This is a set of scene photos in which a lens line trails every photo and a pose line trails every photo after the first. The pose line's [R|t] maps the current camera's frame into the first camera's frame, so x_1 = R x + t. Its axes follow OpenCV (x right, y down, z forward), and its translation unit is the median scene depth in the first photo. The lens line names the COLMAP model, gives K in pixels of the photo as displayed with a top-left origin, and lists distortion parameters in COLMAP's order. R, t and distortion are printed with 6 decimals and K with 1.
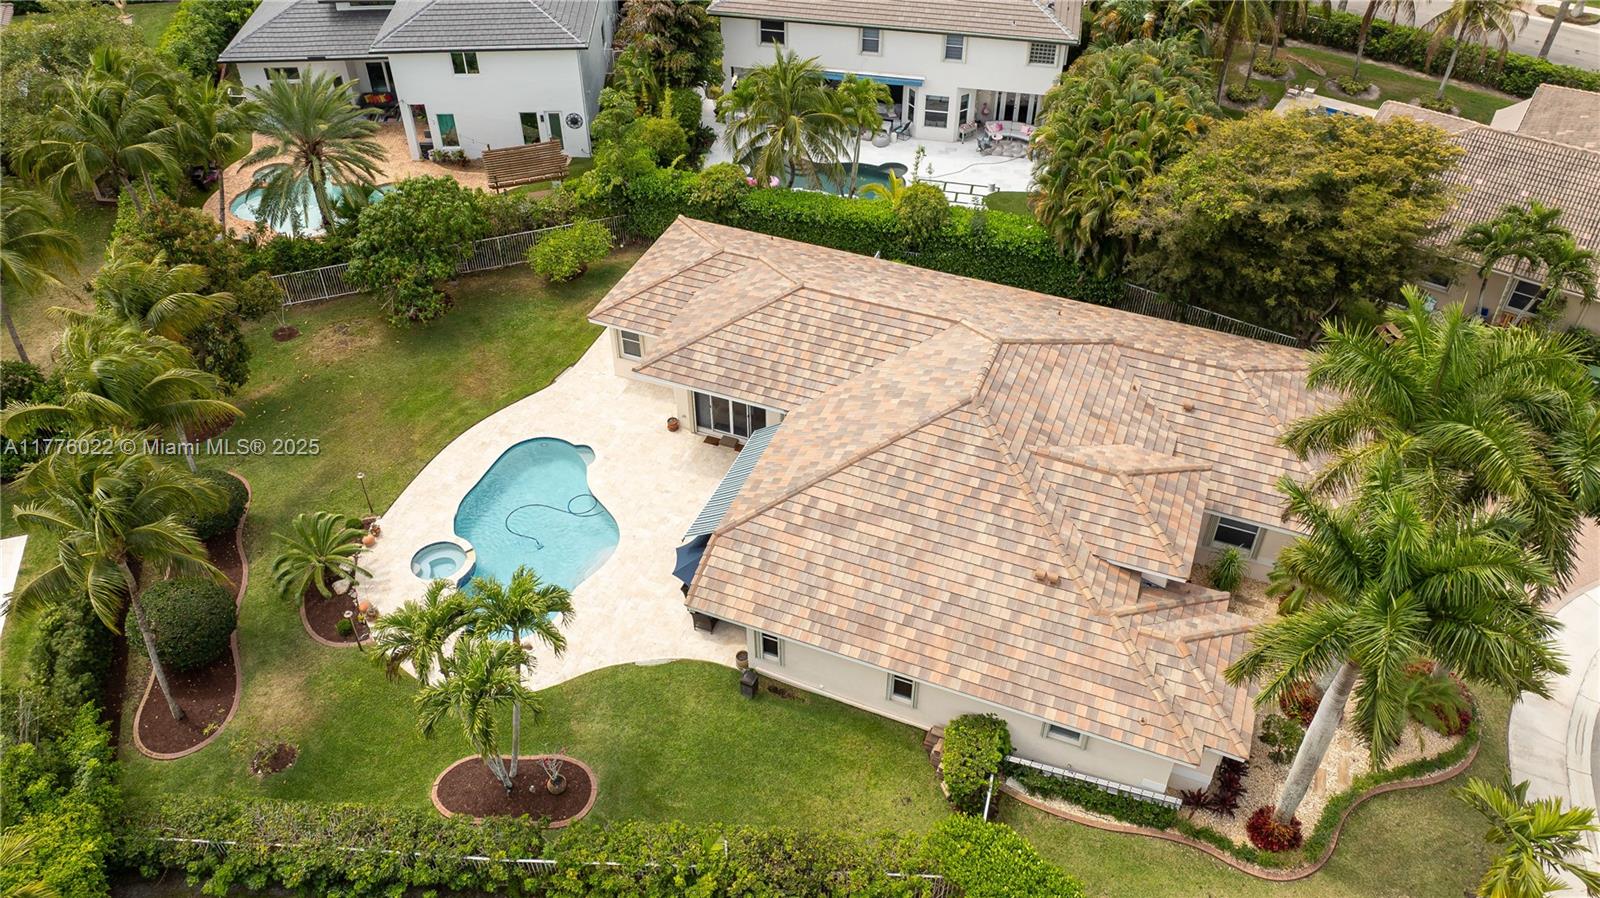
lens RADIAL K [[1189.1, 0, 800.3], [0, 1189.1, 421.8], [0, 0, 1]] dist [-0.016146, 0.002198]
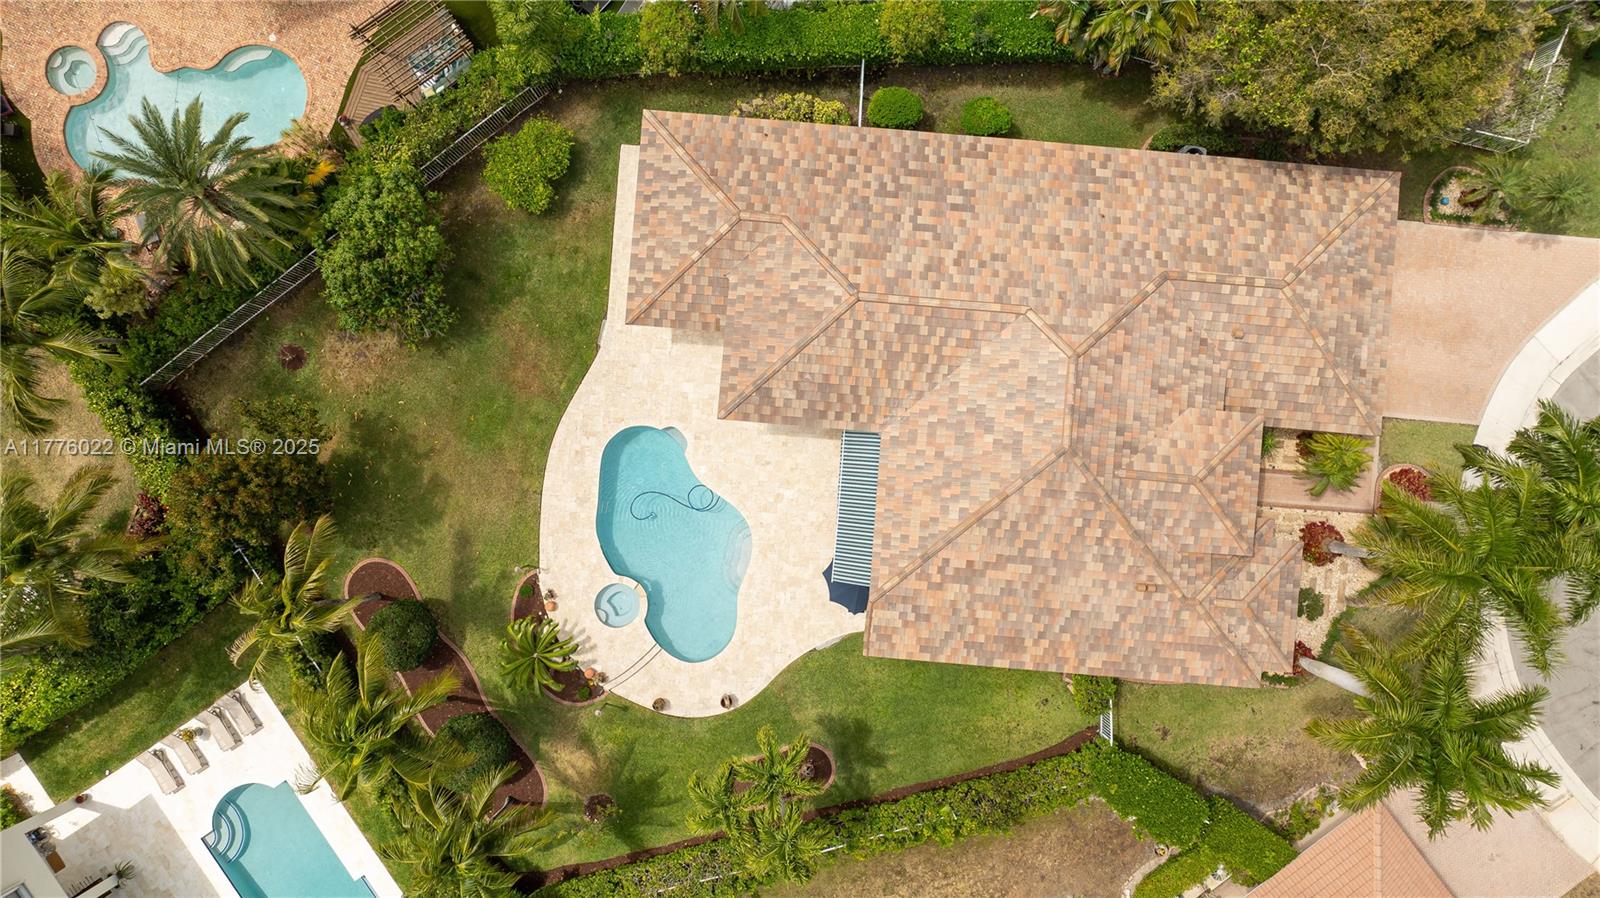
lens RADIAL K [[1128.5, 0, 803.3], [0, 1128.5, 445.5], [0, 0, 1]] dist [-0.043357, 0.044705]
pose [[0.955410, -0.295274, -0.002004, -0.087212], [0.195444, 0.627276, 0.753874, -0.873004], [-0.221343, -0.720651, 0.657016, 0.375052]]
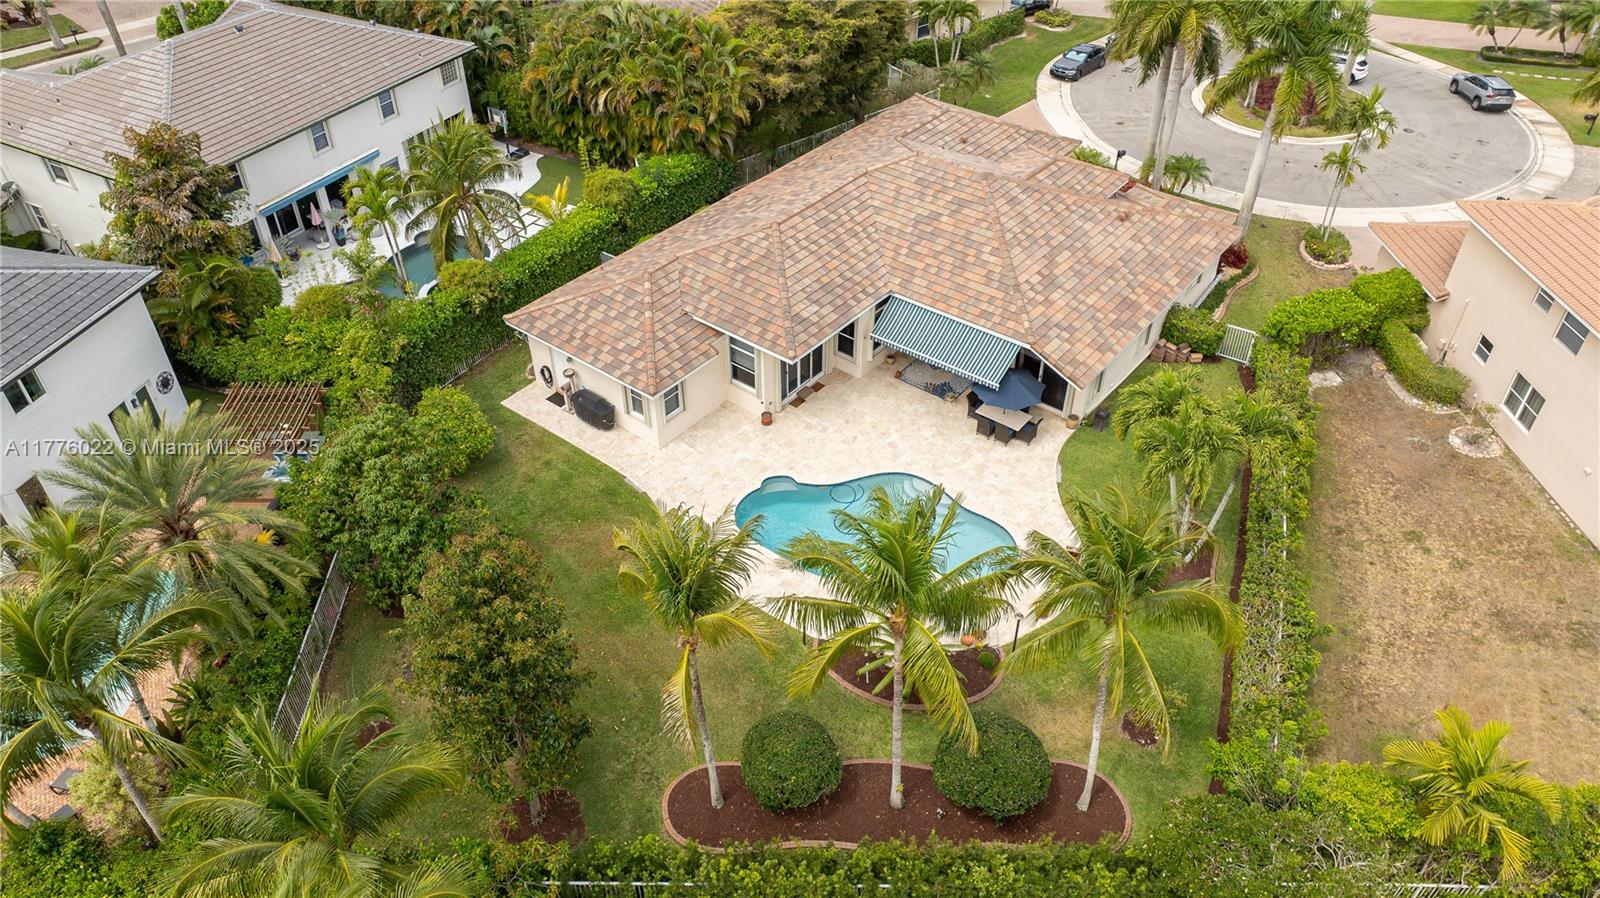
lens RADIAL K [[1128.5, 0, 803.3], [0, 1128.5, 445.5], [0, 0, 1]] dist [-0.043357, 0.044705]
pose [[0.283857, -0.601708, 0.746574, -1.027543], [0.625110, 0.706524, 0.331755, -0.348145], [-0.727092, 0.372520, 0.576686, 0.552945]]
